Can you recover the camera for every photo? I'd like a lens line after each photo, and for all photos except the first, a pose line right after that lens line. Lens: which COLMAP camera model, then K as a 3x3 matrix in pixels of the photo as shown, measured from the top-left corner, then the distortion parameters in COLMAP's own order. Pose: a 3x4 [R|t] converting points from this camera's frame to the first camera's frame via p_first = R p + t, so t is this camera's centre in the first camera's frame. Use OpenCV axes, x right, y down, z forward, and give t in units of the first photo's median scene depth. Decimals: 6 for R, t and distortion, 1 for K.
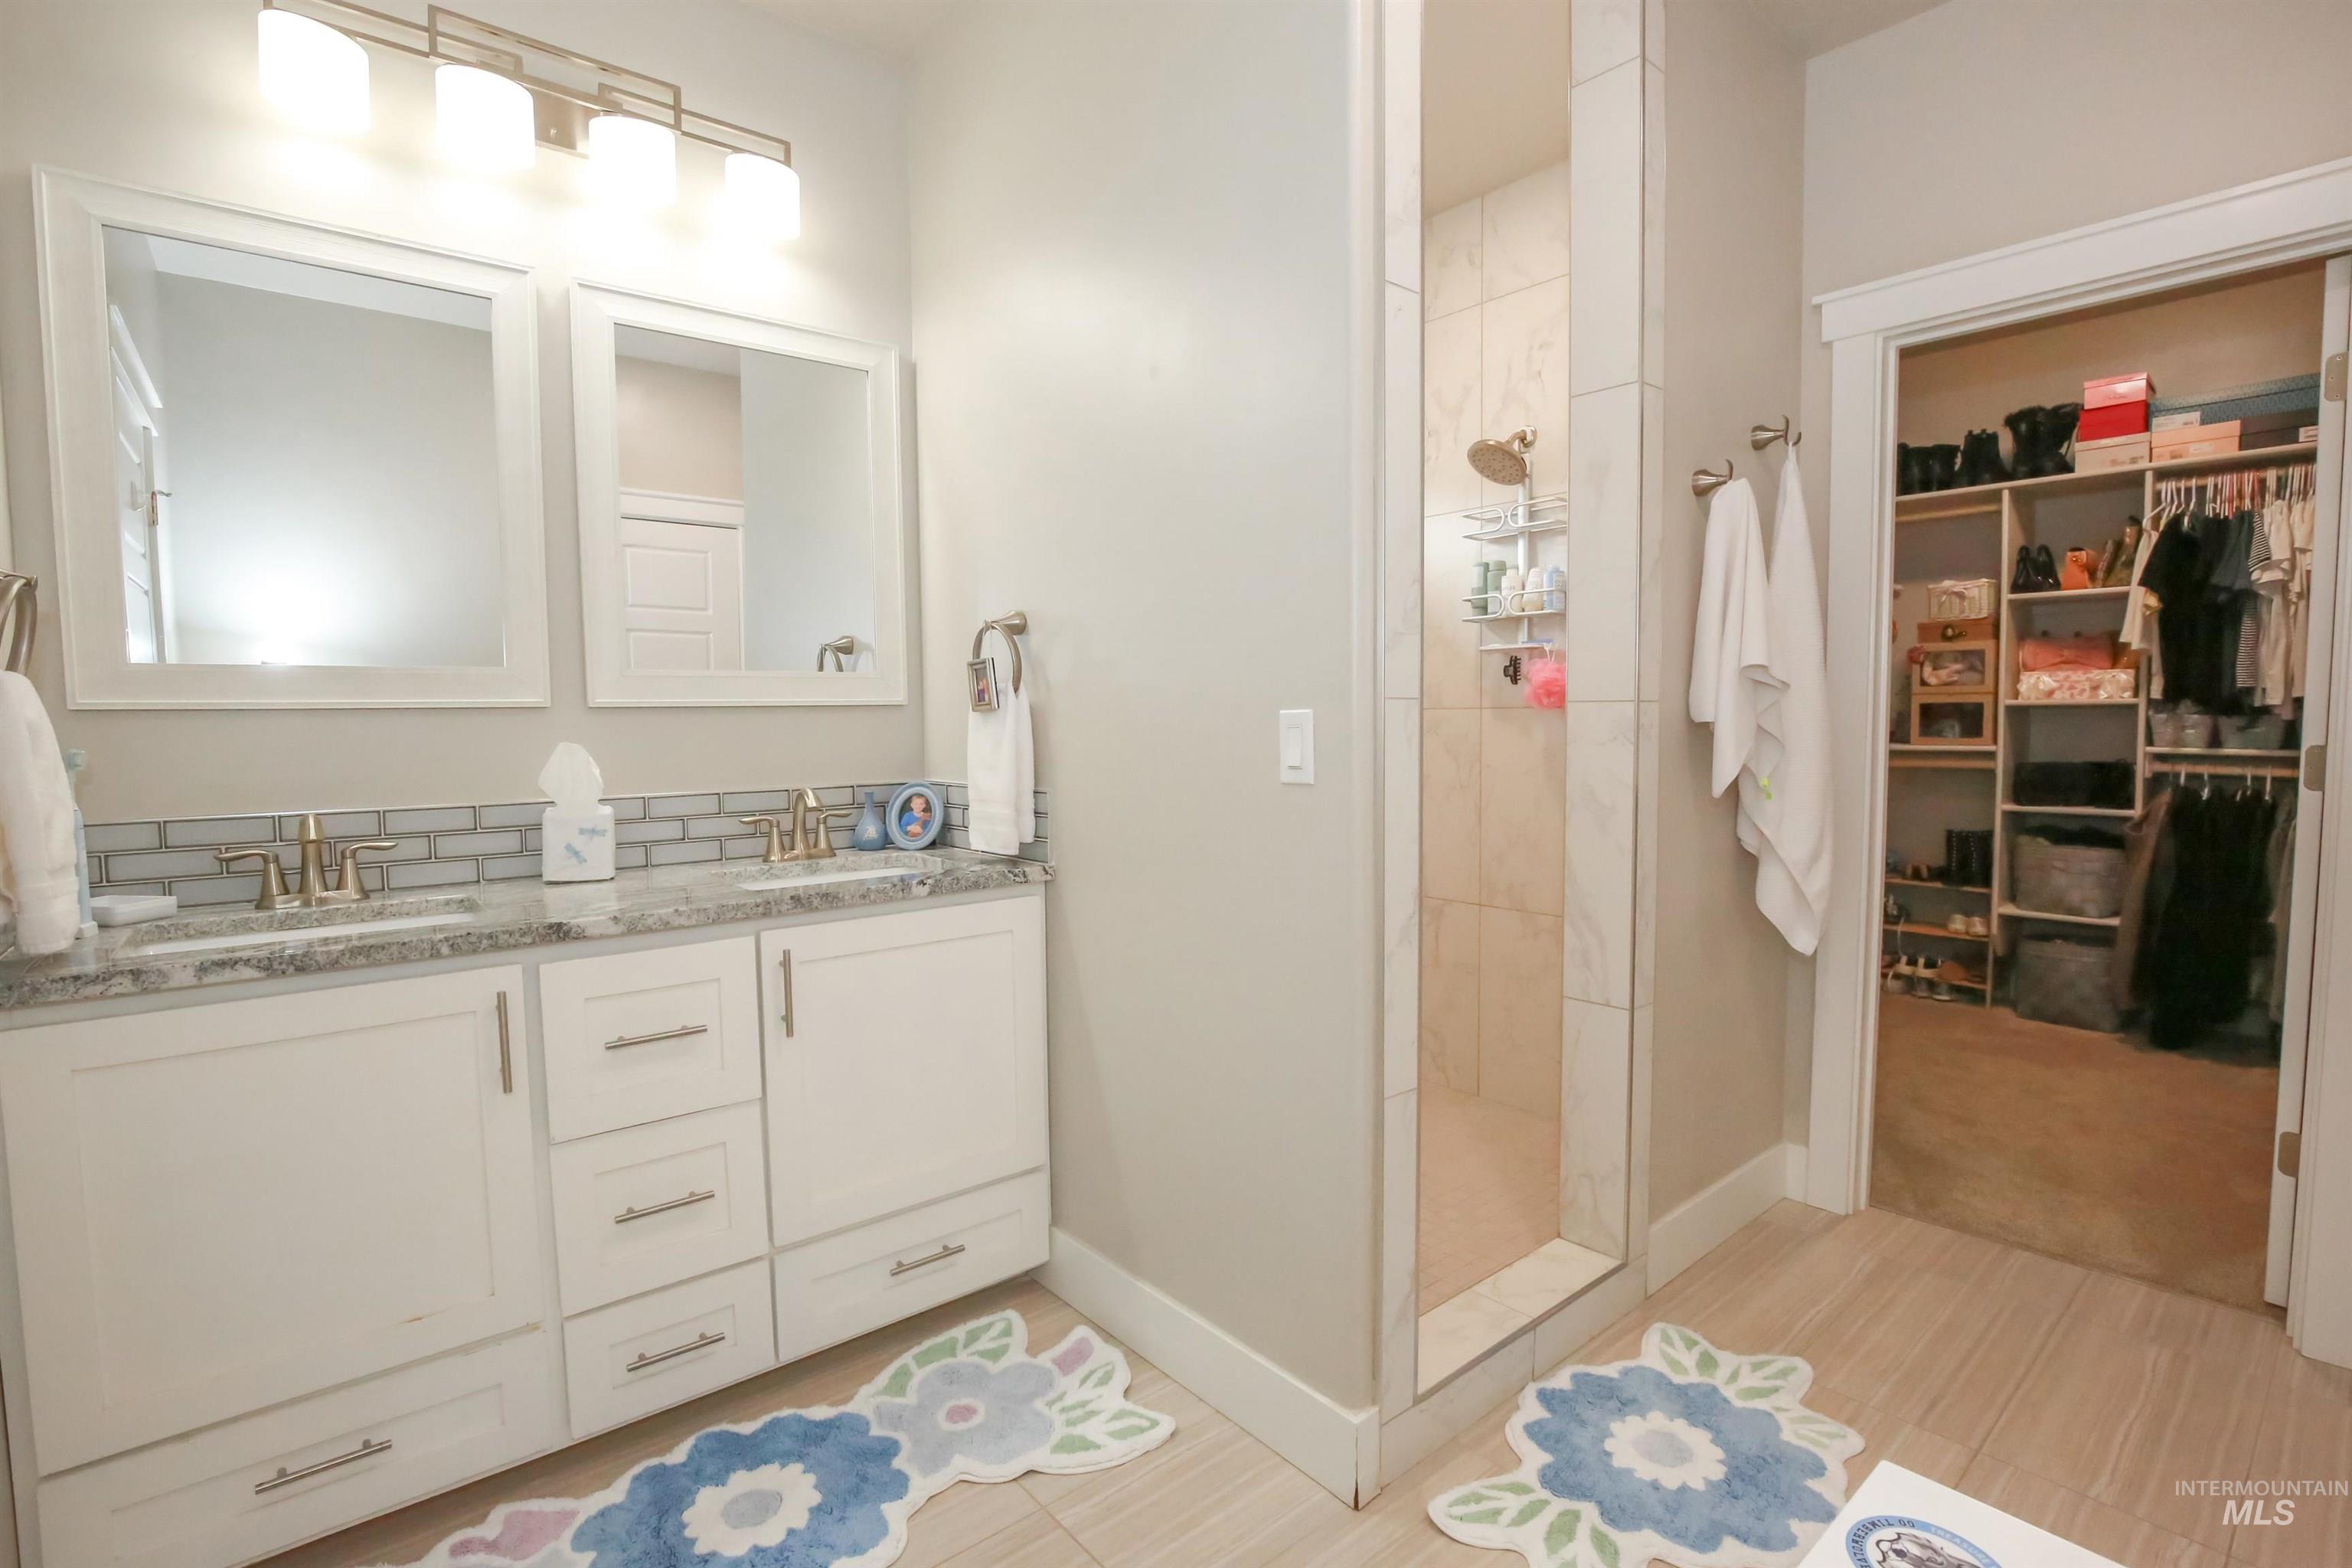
lens RADIAL K [[1089.0, 0, 1201.3], [0, 1089.0, 789.0], [0, 0, 1]] dist [-0.037227, 0.006274]
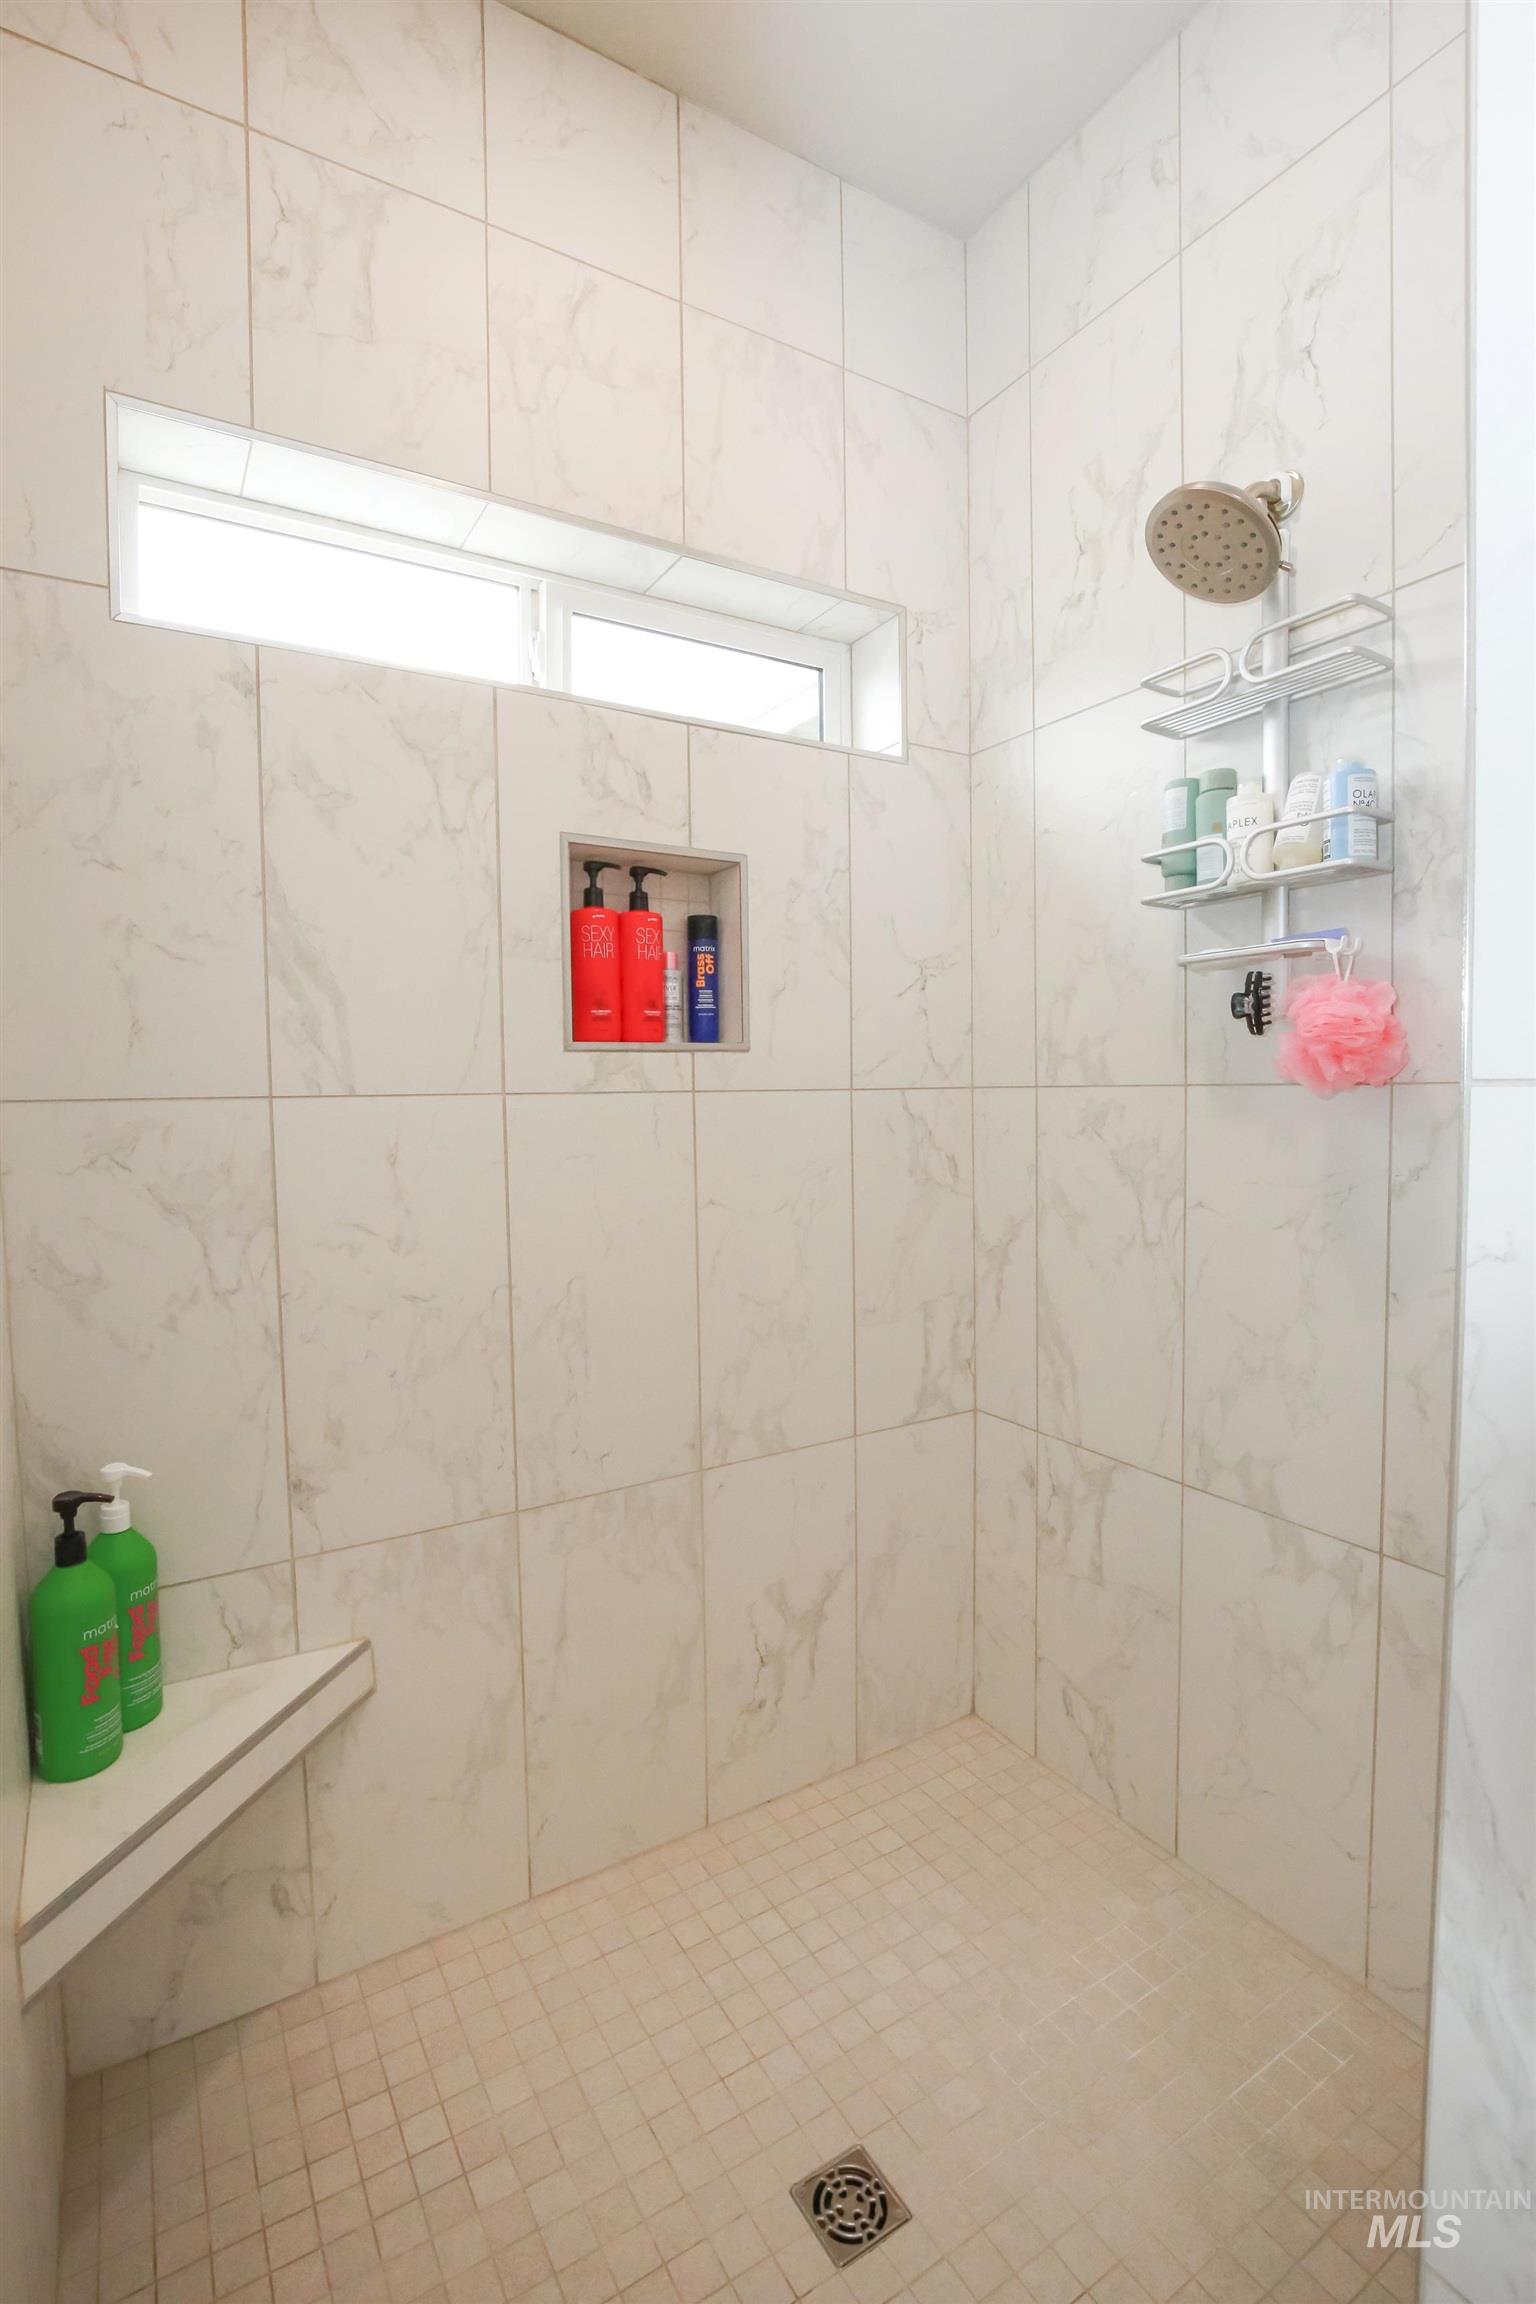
lens RADIAL K [[1066.7, 0, 774.4], [0, 1066.7, 1145.3], [0, 0, 1]] dist [-0.037227, 0.006274]
pose [[0.987681, 0.002718, -0.156454, 0.159935], [-0.004120, 0.999954, -0.008641, -0.045290], [0.156424, 0.009179, 0.987647, 0.535252]]
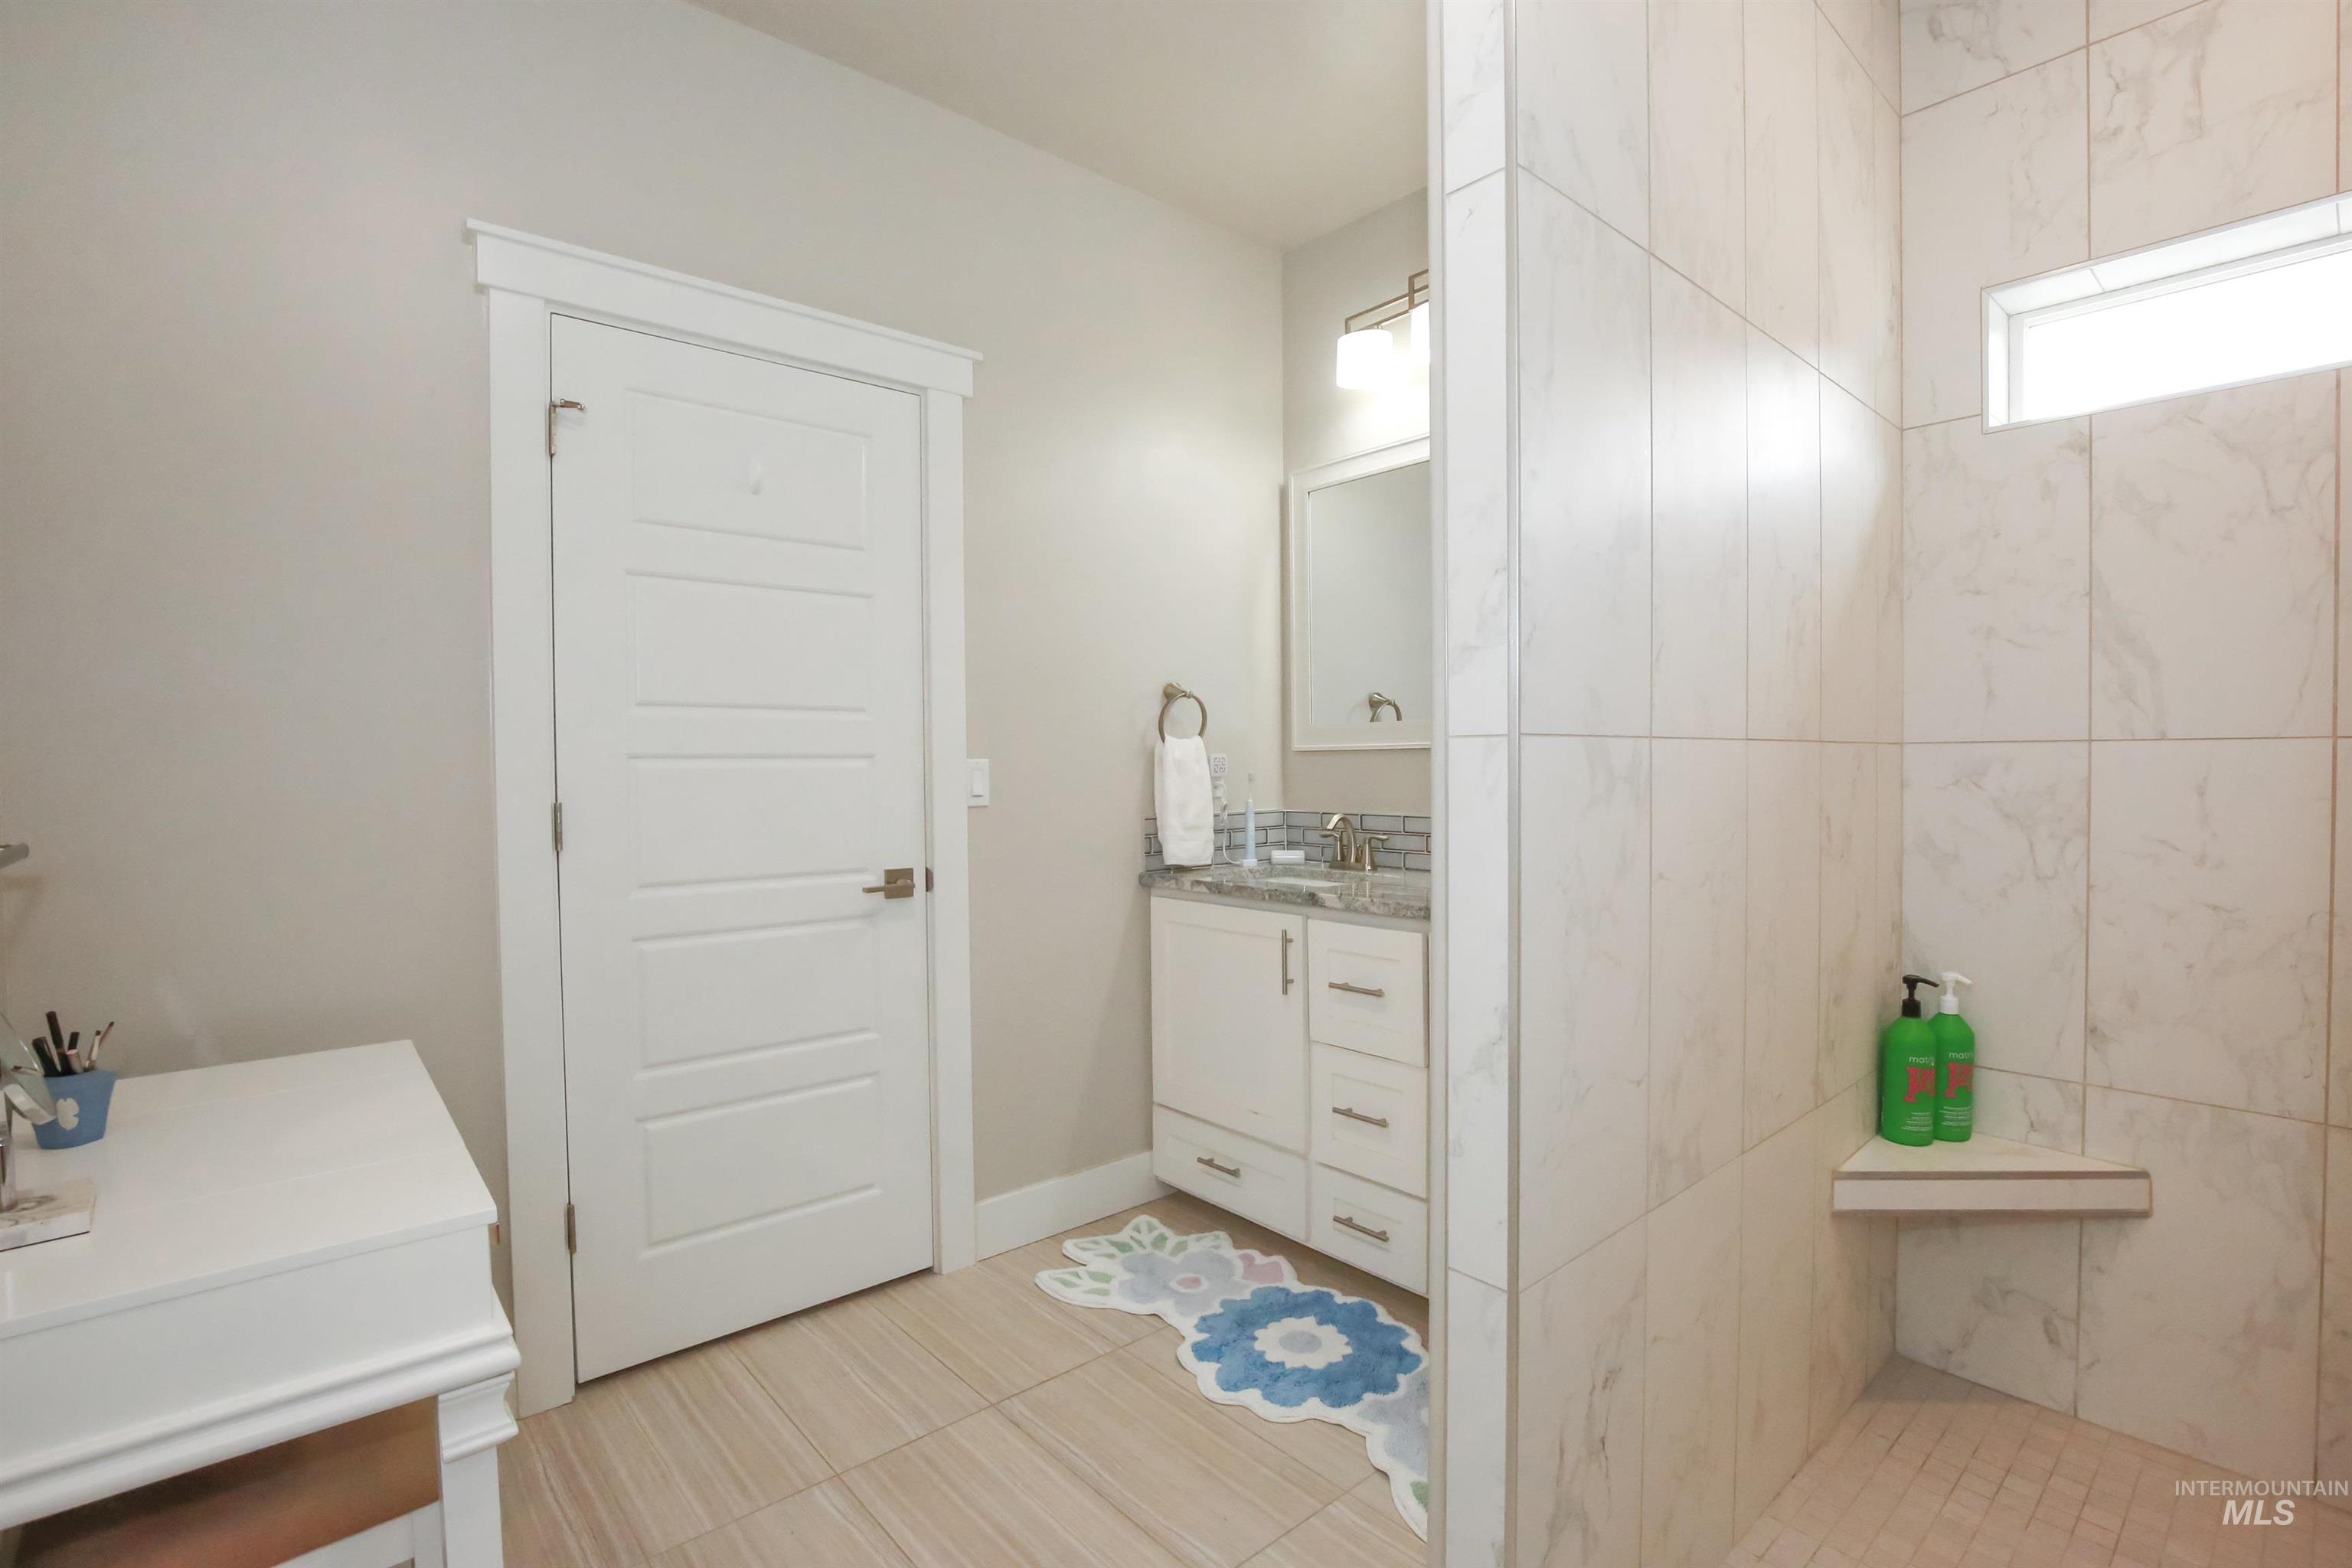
lens RADIAL K [[1089.0, 0, 1166.2], [0, 1089.0, 787.1], [0, 0, 1]] dist [-0.037227, 0.006274]
pose [[-0.009539, 0.030435, -0.999491, 0.484774], [-0.057397, 0.997872, 0.030934, -0.030653], [0.998306, 0.057663, -0.007772, 0.420779]]
